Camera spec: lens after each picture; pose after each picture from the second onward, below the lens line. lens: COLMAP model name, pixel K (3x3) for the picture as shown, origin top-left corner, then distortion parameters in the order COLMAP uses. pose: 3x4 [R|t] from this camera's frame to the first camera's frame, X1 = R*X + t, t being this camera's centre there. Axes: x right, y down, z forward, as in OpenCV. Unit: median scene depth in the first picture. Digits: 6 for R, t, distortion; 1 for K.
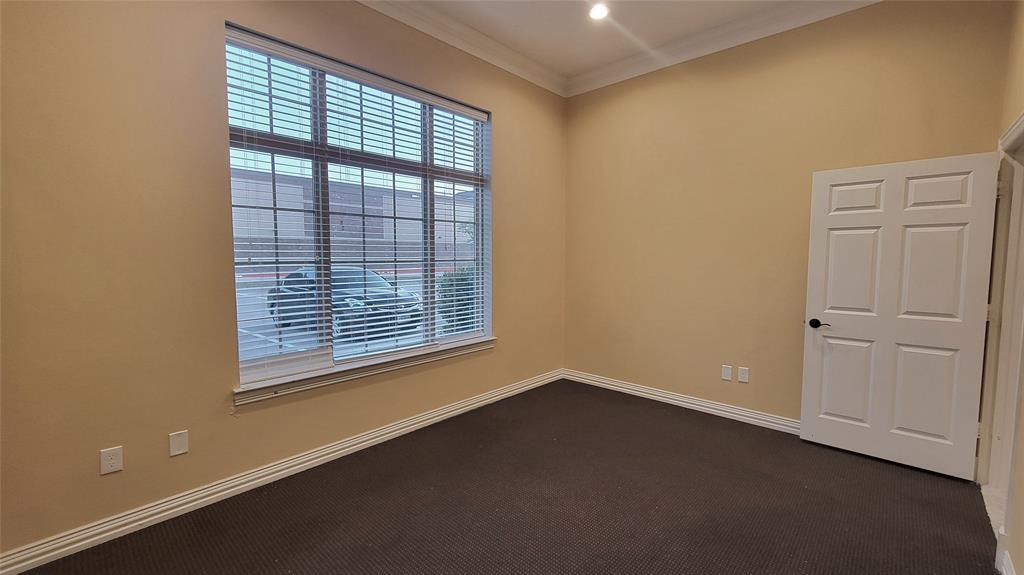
lens RADIAL K [[417.9, 0, 508.4], [0, 417.9, 288.7], [0, 0, 1]] dist [-0.001503, -0.000404]
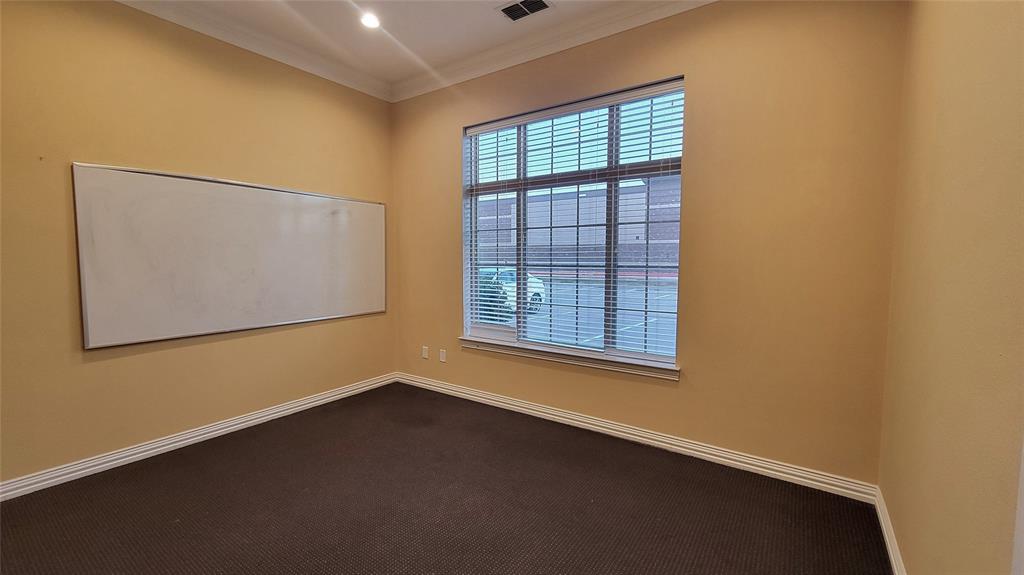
lens RADIAL K [[354.9, 0, 514.1], [0, 354.9, 283.4], [0, 0, 1]] dist [-0.000584, 0.000002]
pose [[0.223515, 0.065217, -0.972516, 0.655937], [-0.081825, 0.995492, 0.047951, -0.055705], [0.971260, 0.068859, 0.227844, 0.691125]]
